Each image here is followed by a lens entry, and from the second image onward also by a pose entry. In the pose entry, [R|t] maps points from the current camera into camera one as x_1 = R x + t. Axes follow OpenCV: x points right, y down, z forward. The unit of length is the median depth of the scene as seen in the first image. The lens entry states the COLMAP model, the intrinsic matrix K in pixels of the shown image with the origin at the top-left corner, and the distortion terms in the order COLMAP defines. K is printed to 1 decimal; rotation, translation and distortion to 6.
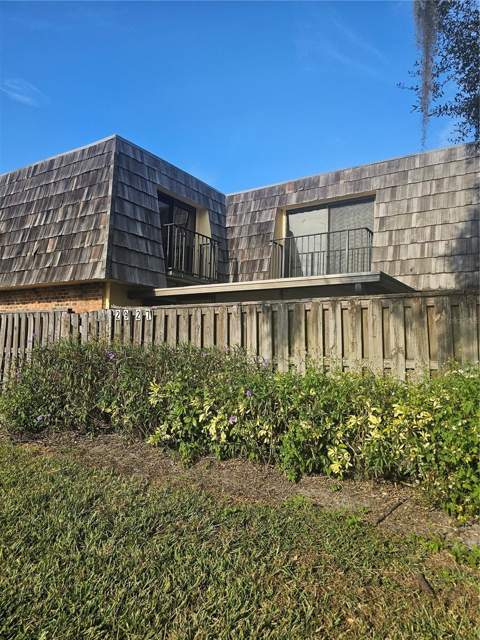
lens RADIAL K [[420.3, 0, 240.0], [0, 420.3, 320.0], [0, 0, 1]] dist [0.021553, -0.000271]
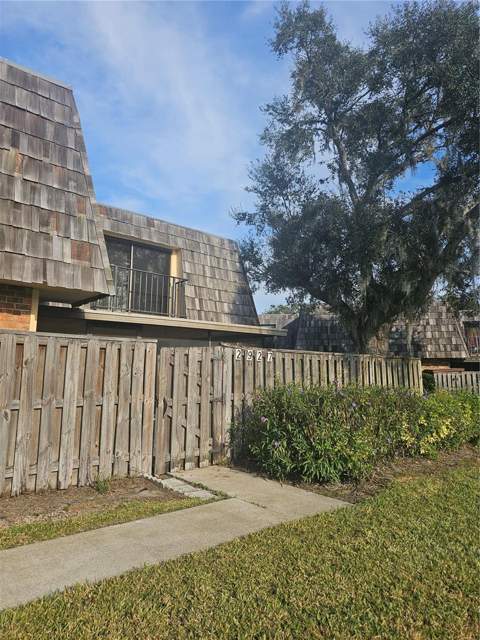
lens RADIAL K [[420.3, 0, 240.0], [0, 420.3, 320.0], [0, 0, 1]] dist [0.021553, -0.000271]
pose [[0.305898, 0.106453, 0.946094, -1.075516], [-0.059179, 0.993934, -0.092701, -0.001301], [-0.950223, -0.027632, 0.310342, 0.655410]]
